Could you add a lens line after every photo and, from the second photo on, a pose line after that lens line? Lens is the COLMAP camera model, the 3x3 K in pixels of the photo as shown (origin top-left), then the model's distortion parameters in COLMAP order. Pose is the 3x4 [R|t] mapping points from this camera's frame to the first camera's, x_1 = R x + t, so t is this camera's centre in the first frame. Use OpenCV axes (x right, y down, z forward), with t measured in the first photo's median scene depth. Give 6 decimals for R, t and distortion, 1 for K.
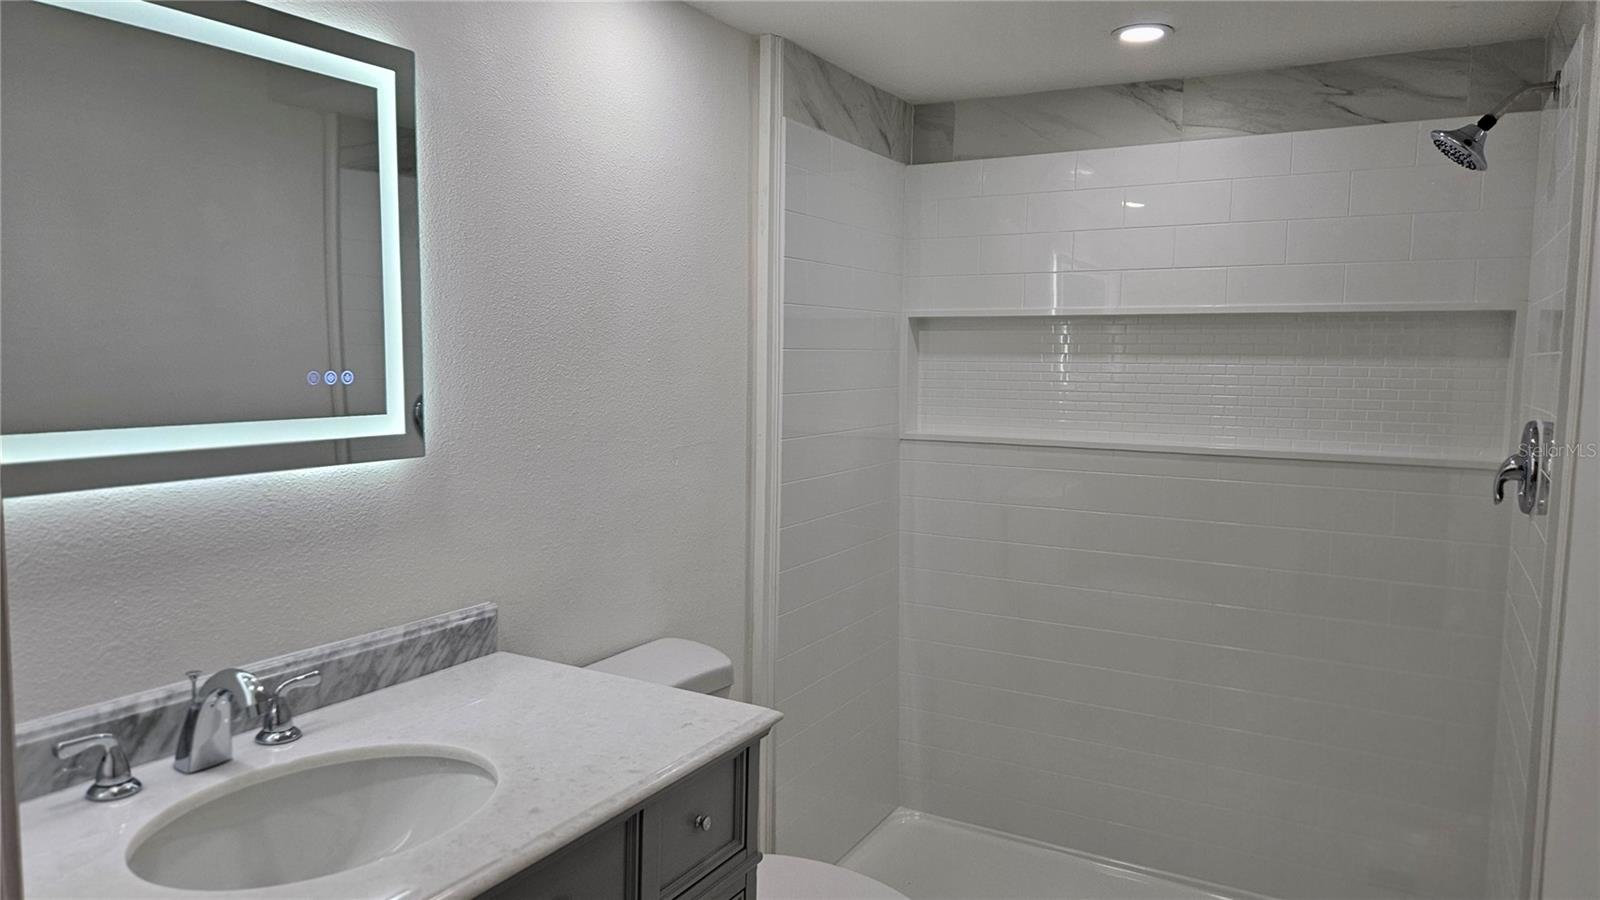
lens RADIAL K [[1061.7, 0, 793.7], [0, 1061.7, 454.2], [0, 0, 1]] dist [0.079243, -0.070112]
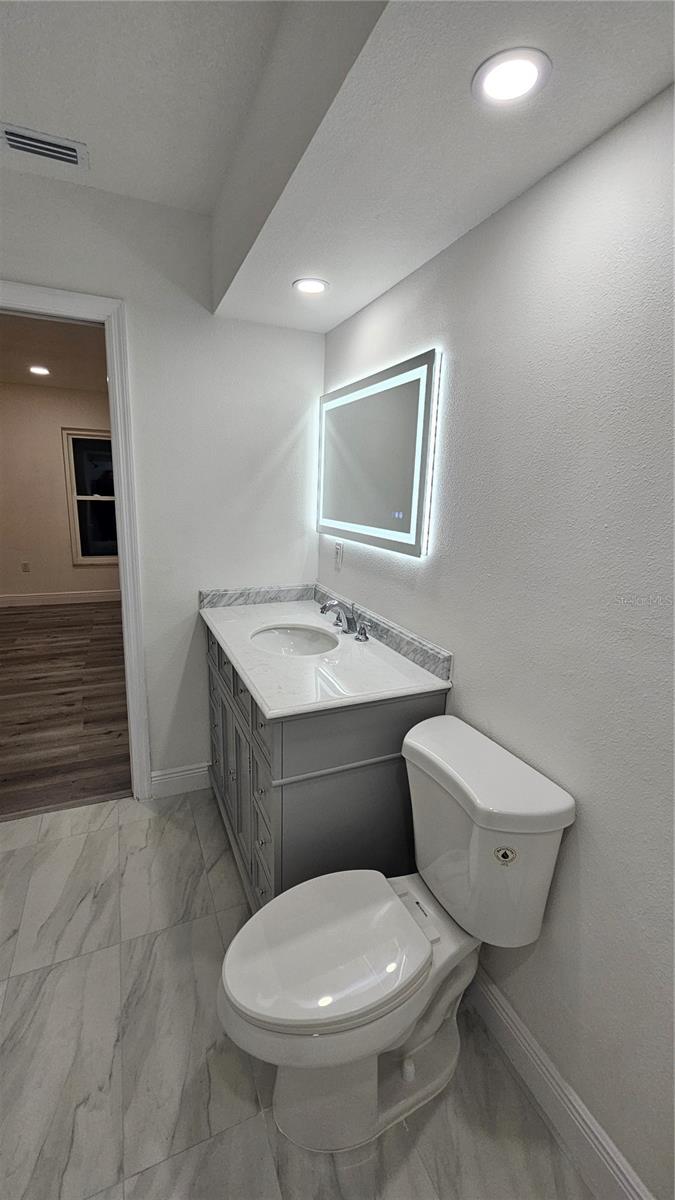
lens RADIAL K [[492.8, 0, 342.1], [0, 492.8, 598.2], [0, 0, 1]] dist [0.000006, -0.000713]
pose [[-0.587098, 0.139598, -0.797389, 0.498594], [-0.121581, 0.958641, 0.257345, -0.147153], [0.800334, 0.248033, -0.545843, 1.420562]]
